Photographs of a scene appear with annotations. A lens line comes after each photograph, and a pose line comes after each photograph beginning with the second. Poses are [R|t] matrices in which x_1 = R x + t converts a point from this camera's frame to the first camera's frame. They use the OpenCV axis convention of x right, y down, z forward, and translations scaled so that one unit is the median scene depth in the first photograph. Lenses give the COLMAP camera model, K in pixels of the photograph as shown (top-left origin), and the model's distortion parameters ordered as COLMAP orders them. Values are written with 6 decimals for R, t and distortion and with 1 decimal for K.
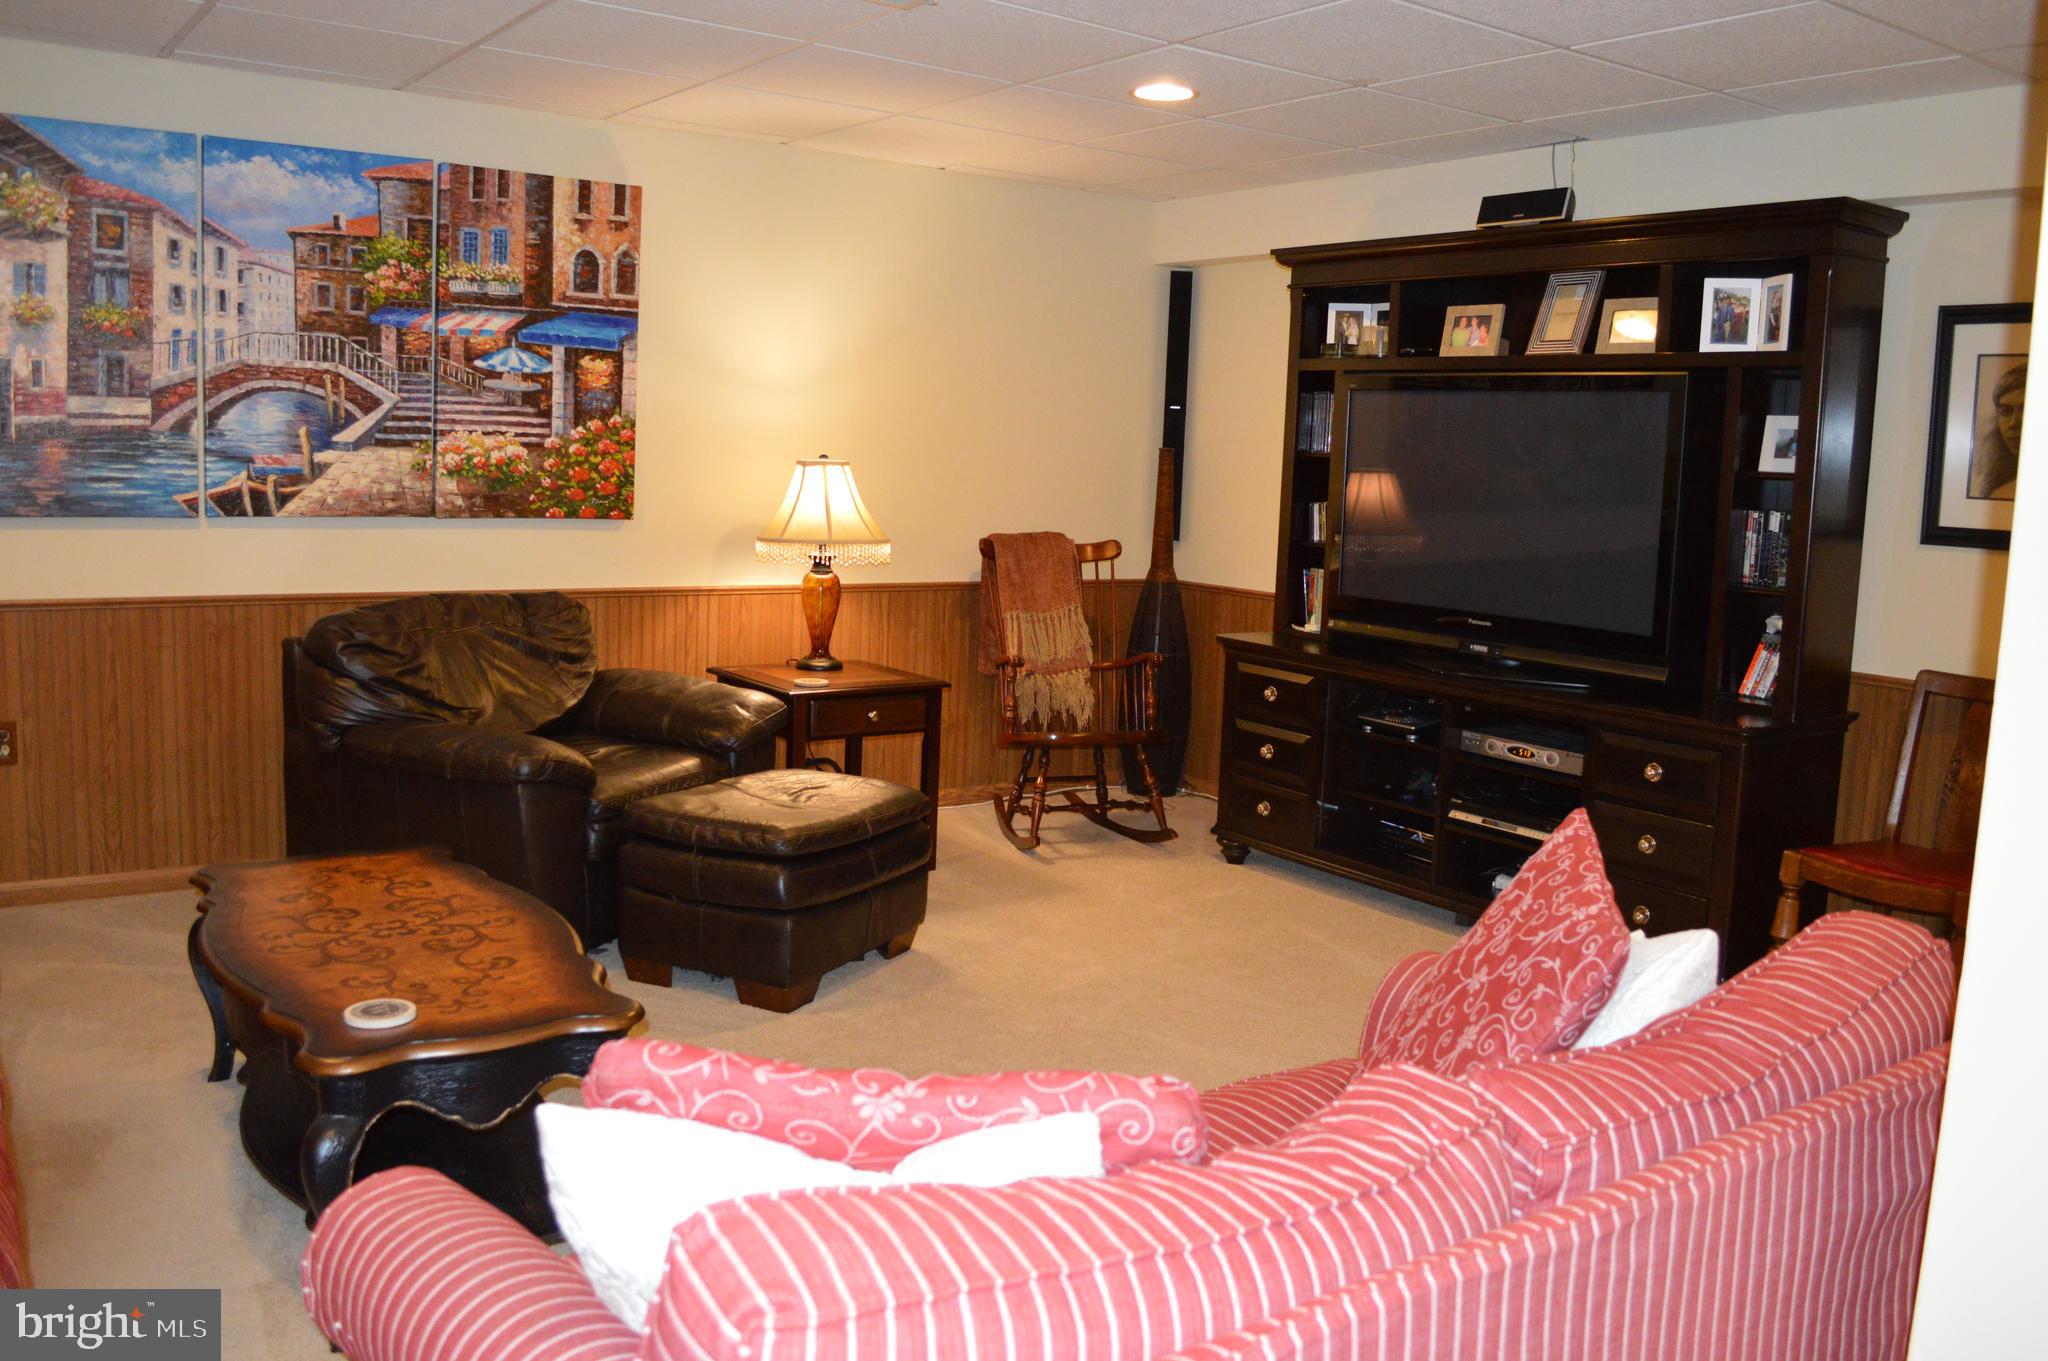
lens RADIAL K [[1652.9, 0, 1023.5], [0, 1652.9, 678.0], [0, 0, 1]] dist [-0.081383, 0.009303]
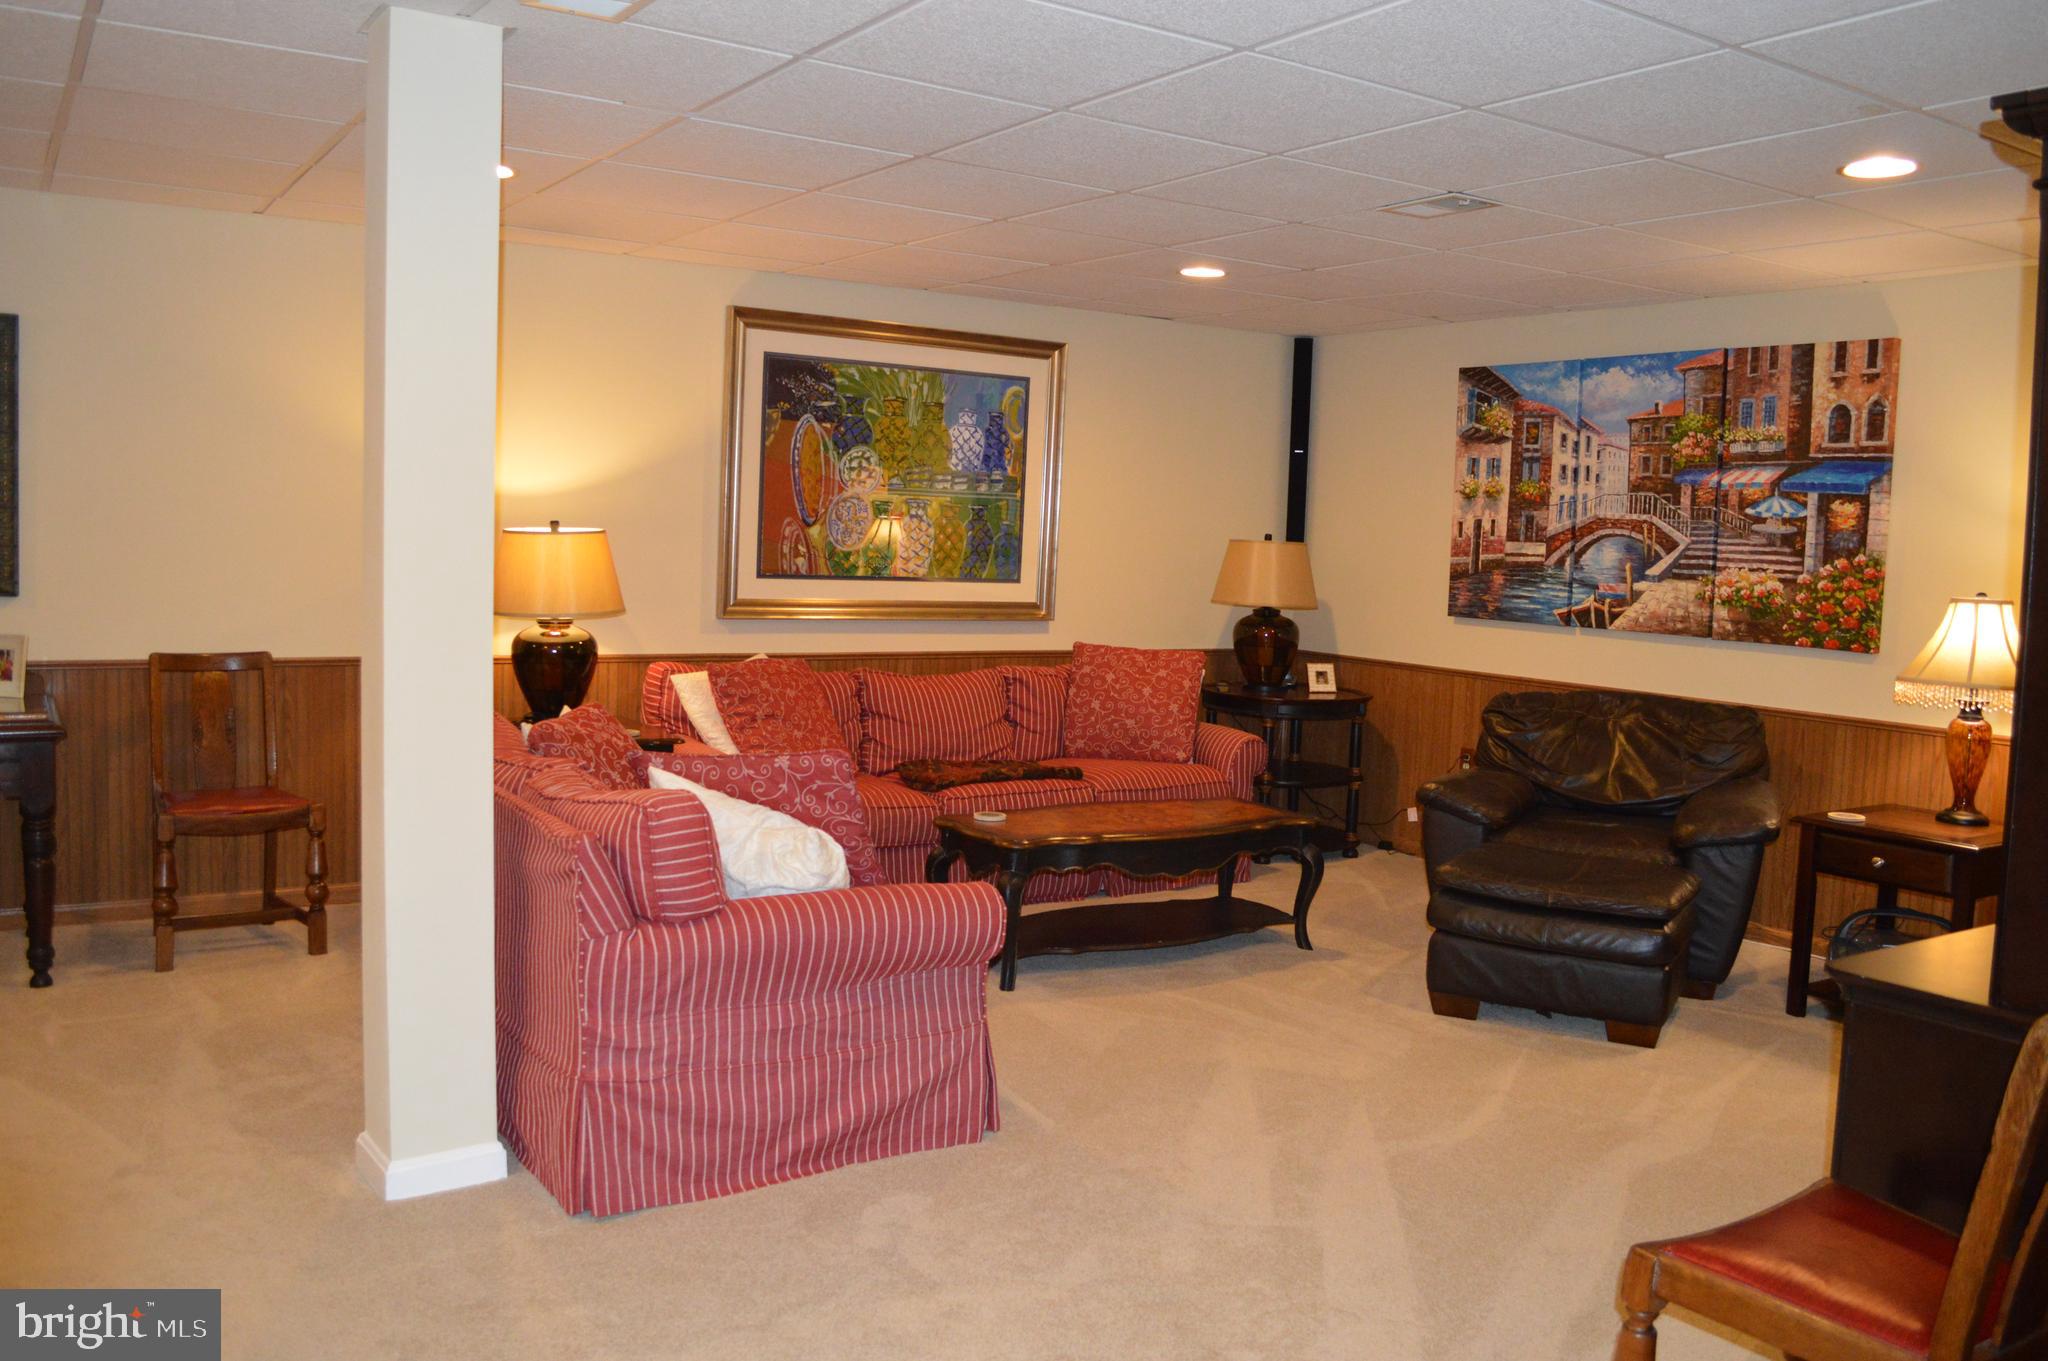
lens RADIAL K [[1652.9, 0, 1023.1], [0, 1652.9, 682.9], [0, 0, 1]] dist [-0.081383, 0.009303]
pose [[-0.045593, 0.051148, -0.997650, 0.887206], [-0.172405, 0.983300, 0.058291, -0.049348], [0.983970, 0.174657, -0.036013, 0.558219]]
